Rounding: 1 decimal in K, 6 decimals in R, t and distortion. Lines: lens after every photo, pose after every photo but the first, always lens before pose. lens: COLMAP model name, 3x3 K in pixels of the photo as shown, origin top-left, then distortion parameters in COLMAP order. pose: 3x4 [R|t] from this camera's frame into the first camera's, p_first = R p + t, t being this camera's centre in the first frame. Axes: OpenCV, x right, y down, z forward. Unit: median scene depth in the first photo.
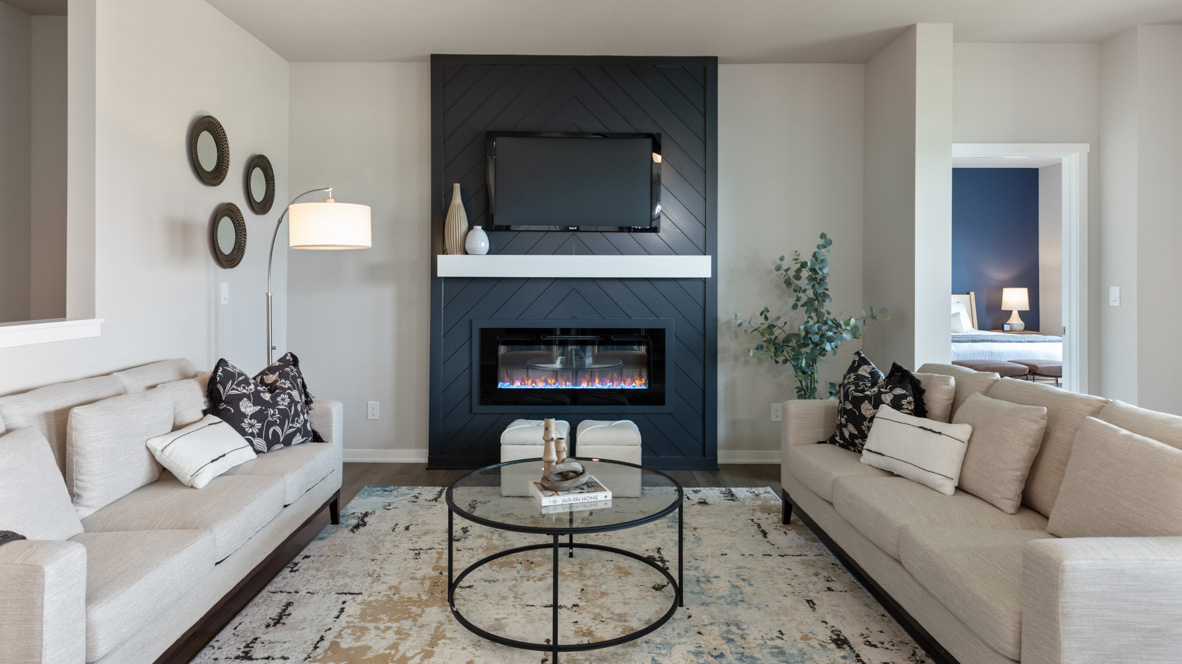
lens RADIAL K [[683.2, 0, 591.0], [0, 683.2, 272.7], [0, 0, 1]] dist [0.024896, 0.000494]
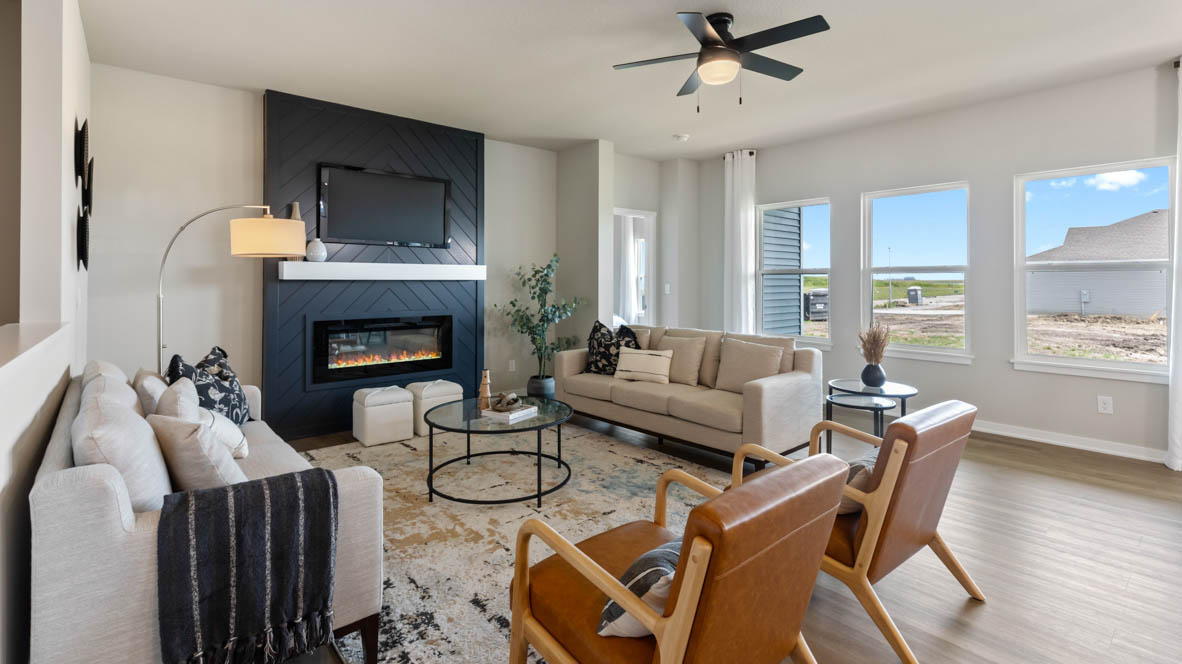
lens RADIAL K [[527.7, 0, 587.8], [0, 527.7, 278.7], [0, 0, 1]] dist [-0.001858, -0.000093]
pose [[0.771436, -0.000527, 0.636307, -0.398546], [-0.002891, 0.999986, 0.004332, -0.001434], [-0.636301, -0.005181, 0.771424, -0.046194]]
